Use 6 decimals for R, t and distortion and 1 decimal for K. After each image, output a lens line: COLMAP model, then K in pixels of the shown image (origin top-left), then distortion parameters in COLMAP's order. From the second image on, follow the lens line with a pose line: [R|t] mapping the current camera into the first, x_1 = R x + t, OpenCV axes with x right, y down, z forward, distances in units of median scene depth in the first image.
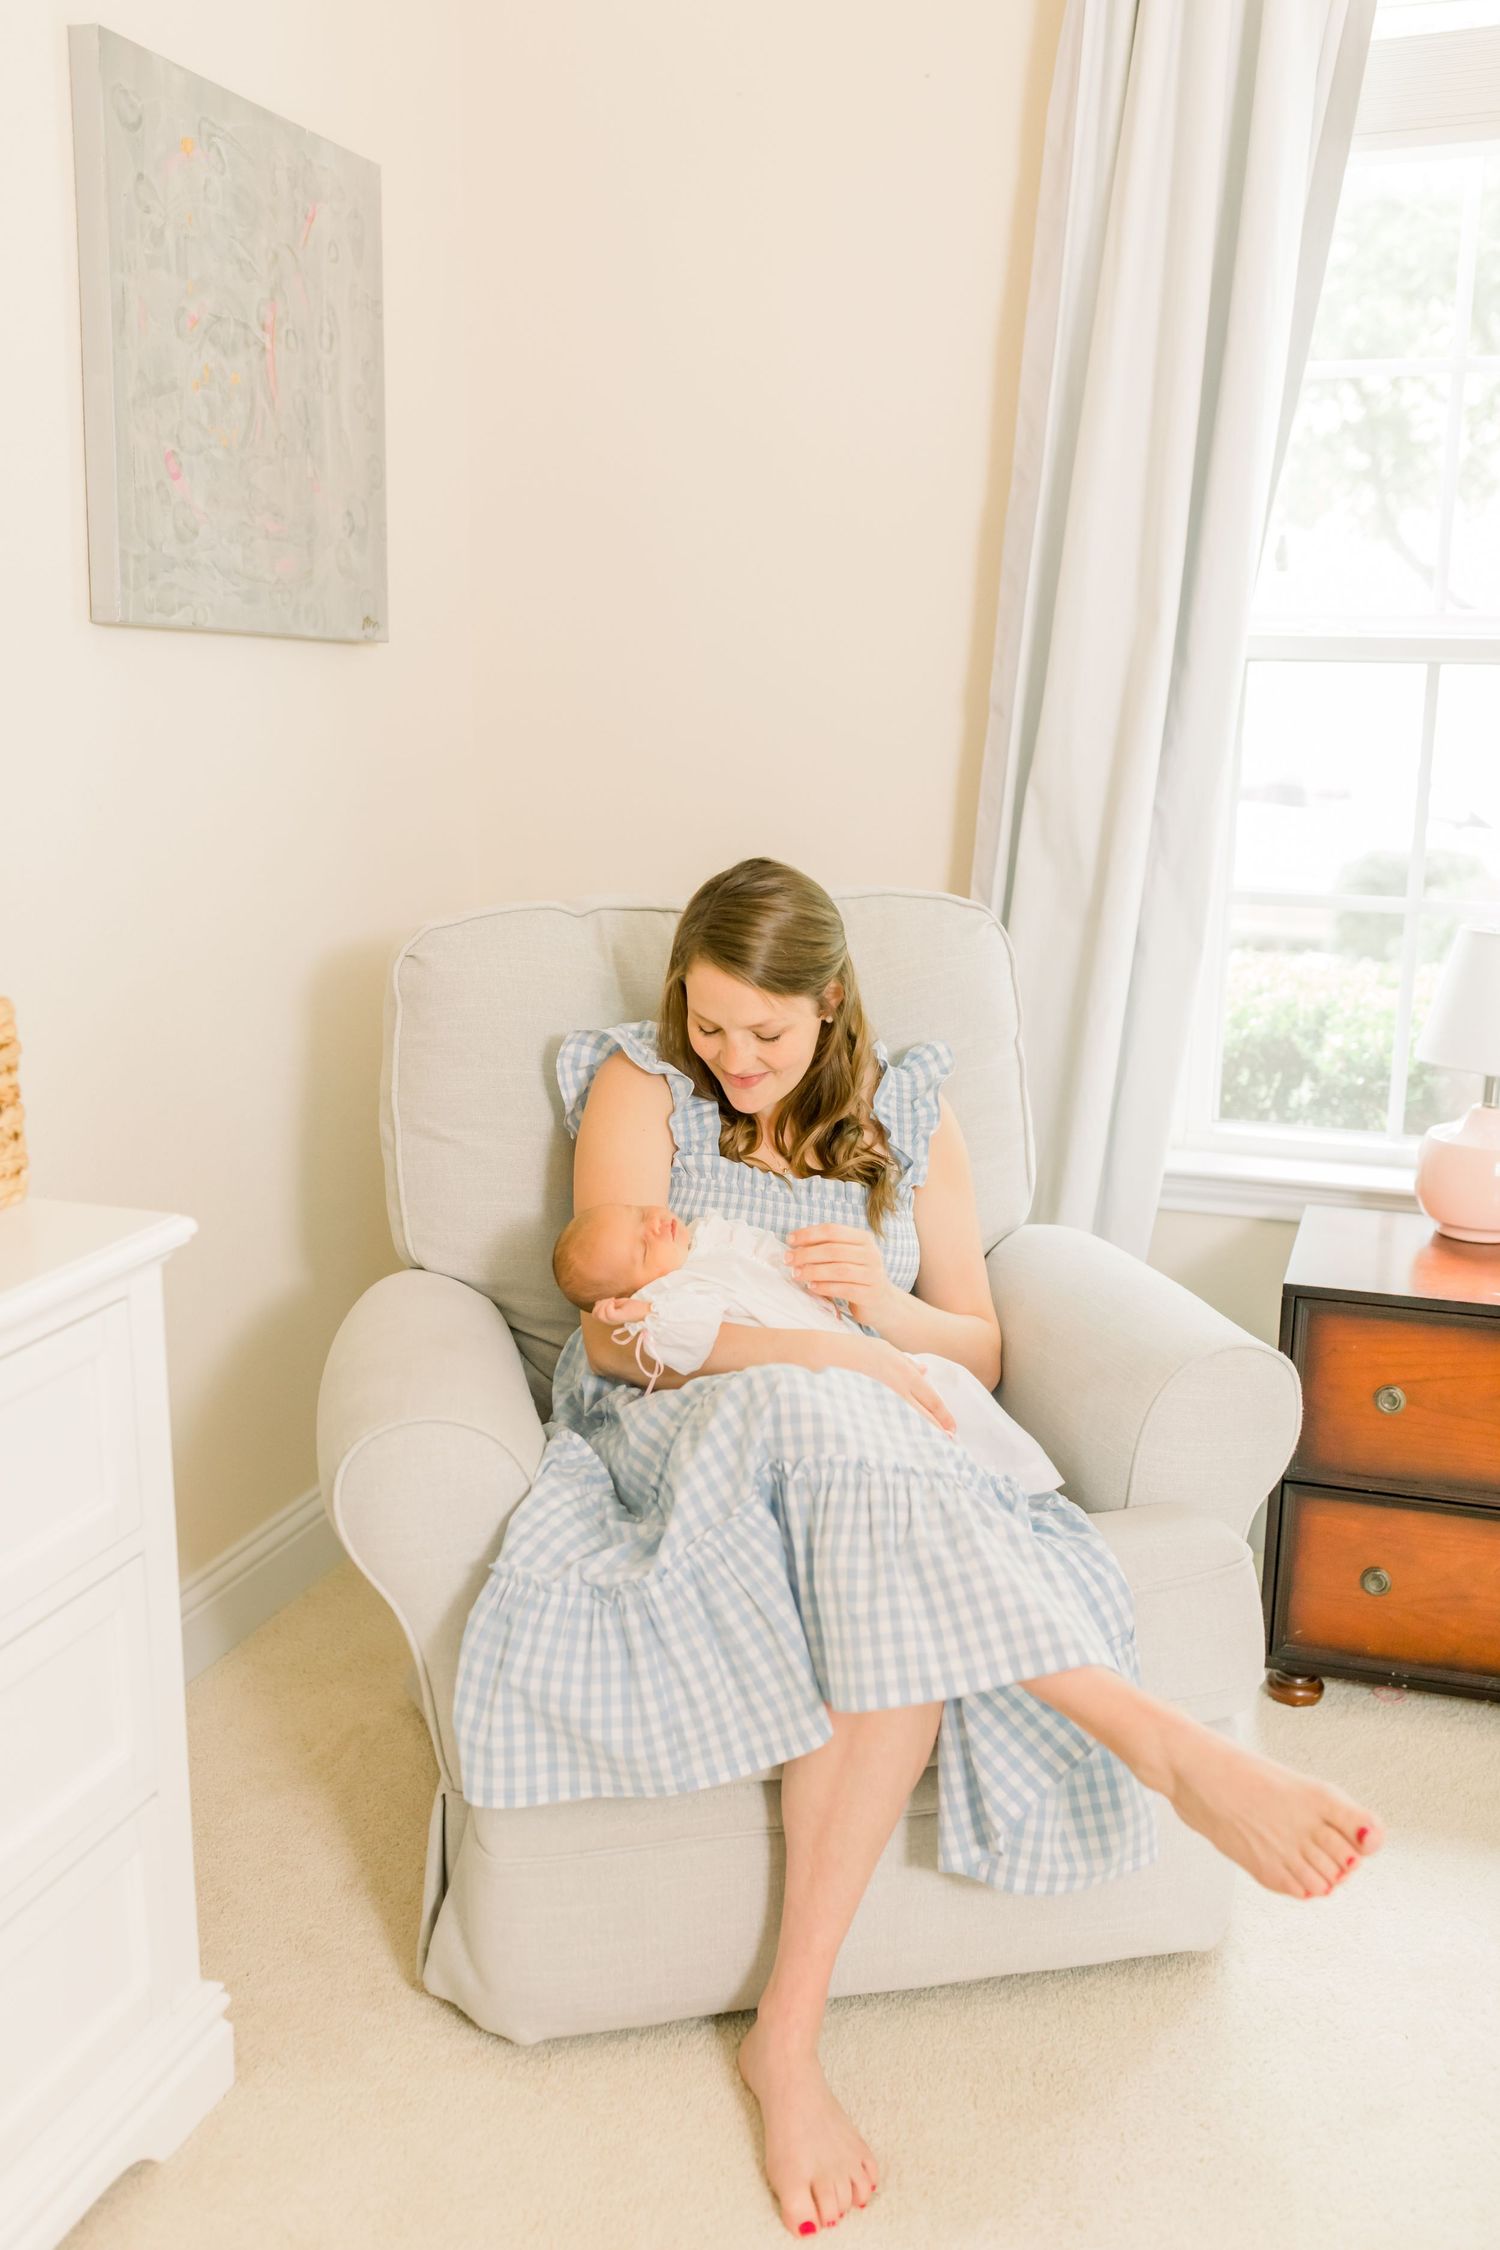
lens RADIAL K [[2166.1, 0, 751.4], [0, 2166.1, 1085.5], [0, 0, 1]] dist [0.013248, -0.002055]
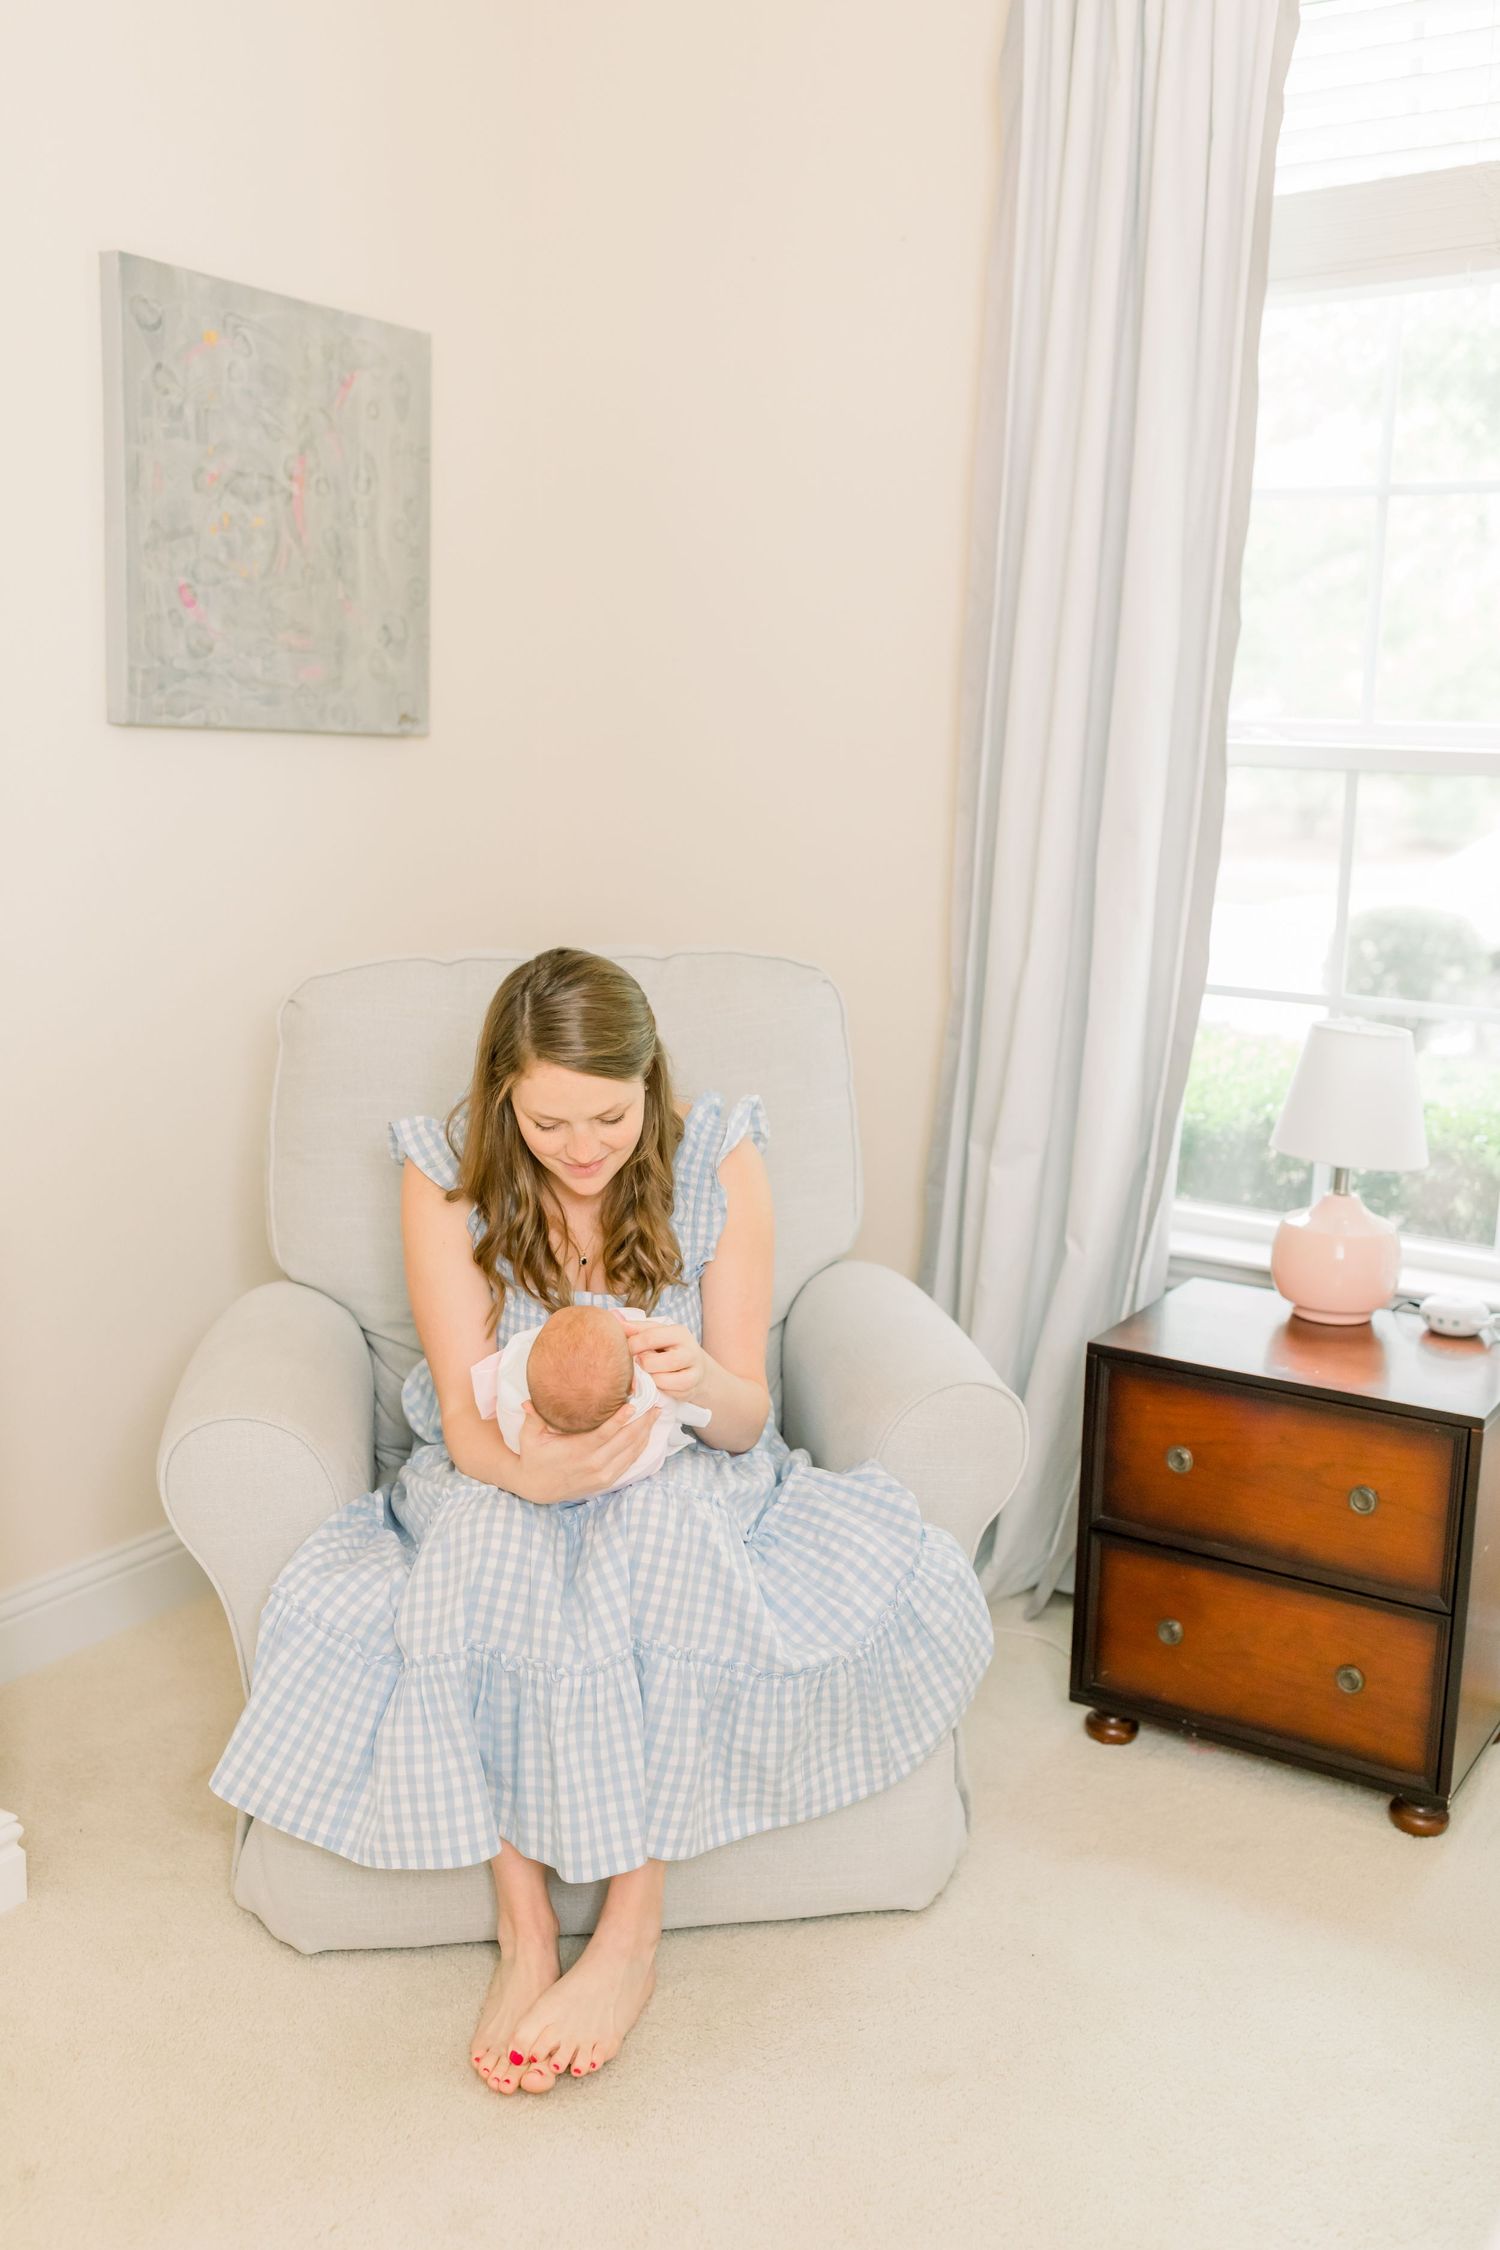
lens RADIAL K [[2166.1, 0, 751.4], [0, 2166.1, 1085.5], [0, 0, 1]] dist [0.013248, -0.002055]
pose [[0.967103, 0.056874, -0.247946, 0.341820], [-0.062658, 0.997915, -0.015493, -0.010548], [0.246548, 0.030519, 0.968650, -0.092525]]
